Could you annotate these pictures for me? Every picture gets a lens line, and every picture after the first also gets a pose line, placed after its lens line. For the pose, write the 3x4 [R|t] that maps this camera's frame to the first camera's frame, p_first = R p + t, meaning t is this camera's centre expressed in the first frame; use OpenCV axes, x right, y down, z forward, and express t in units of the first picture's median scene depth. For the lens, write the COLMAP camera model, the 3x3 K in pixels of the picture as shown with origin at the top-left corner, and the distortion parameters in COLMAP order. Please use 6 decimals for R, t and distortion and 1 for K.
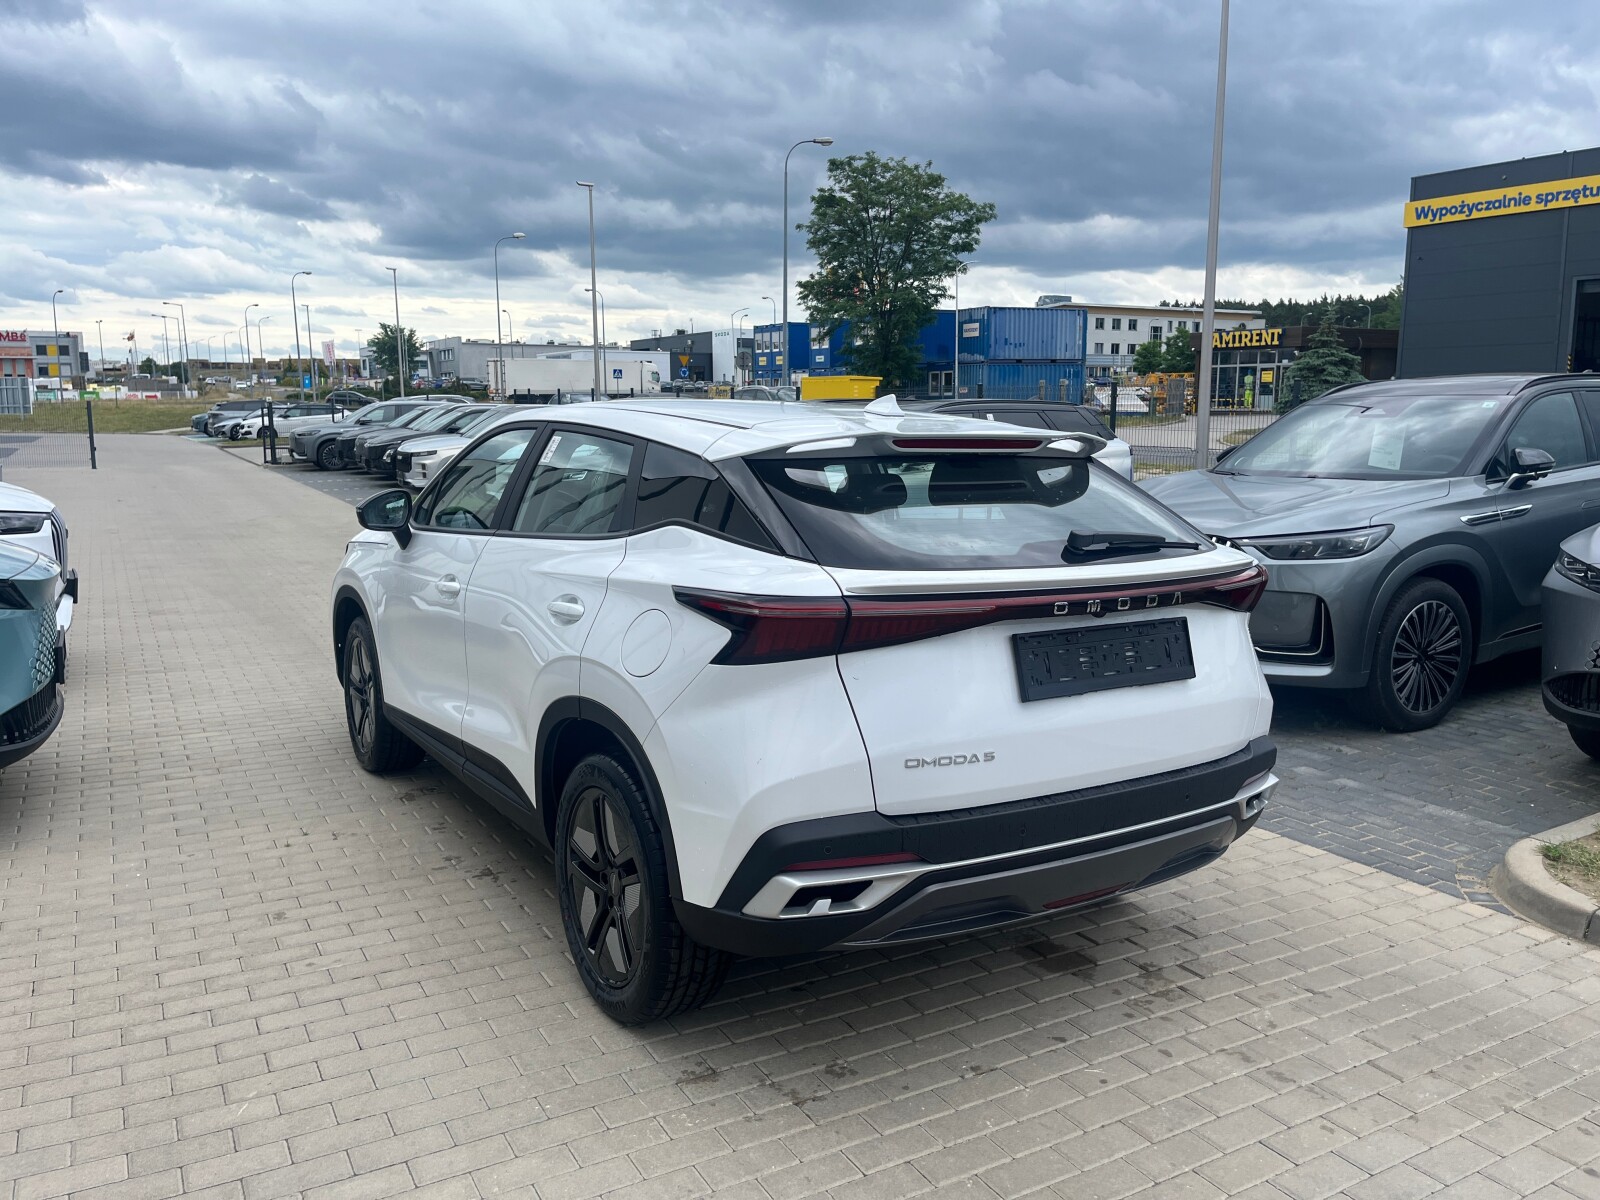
lens RADIAL K [[1221.3, 0, 786.0], [0, 1221.3, 586.8], [0, 0, 1]] dist [0.005934, -0.014852]
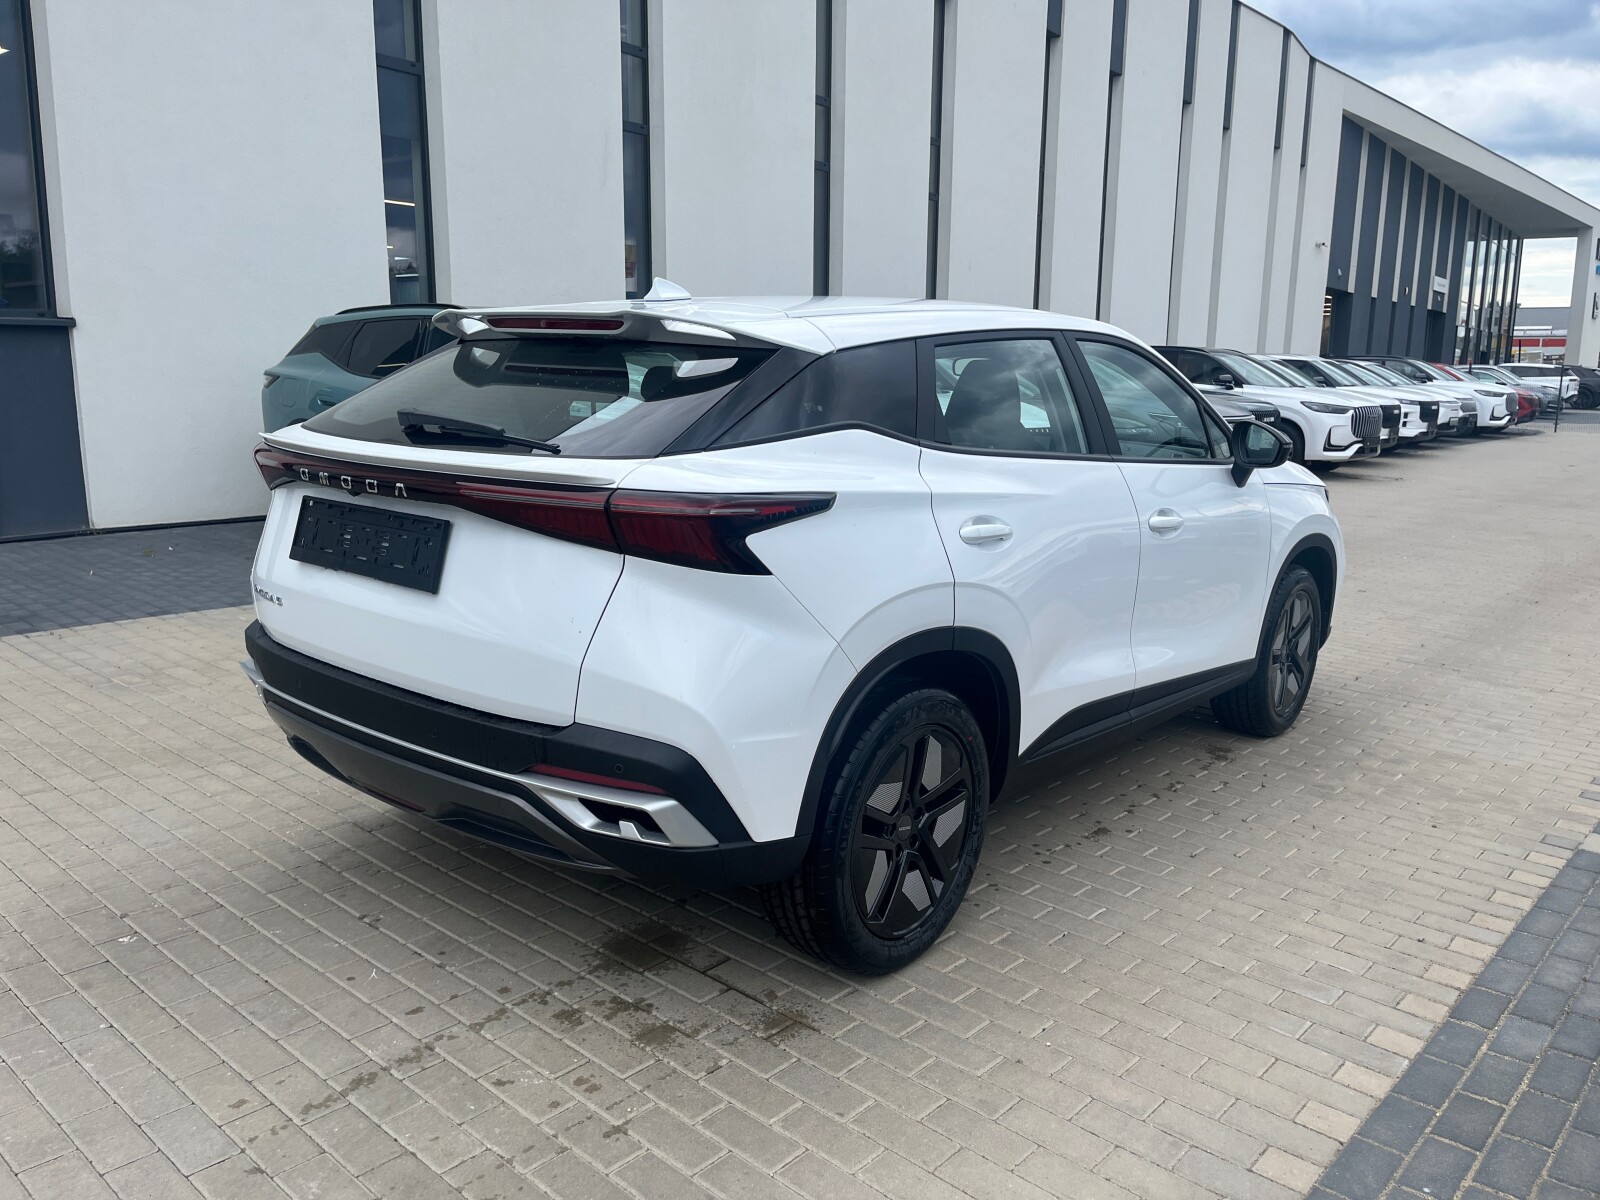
lens RADIAL K [[1221.3, 0, 787.7], [0, 1221.3, 588.8], [0, 0, 1]] dist [0.005934, -0.014852]
pose [[0.305712, 0.166537, -0.937446, 1.184481], [-0.142001, 0.981548, 0.128063, -0.069163], [0.941475, 0.093968, 0.323719, 0.951926]]
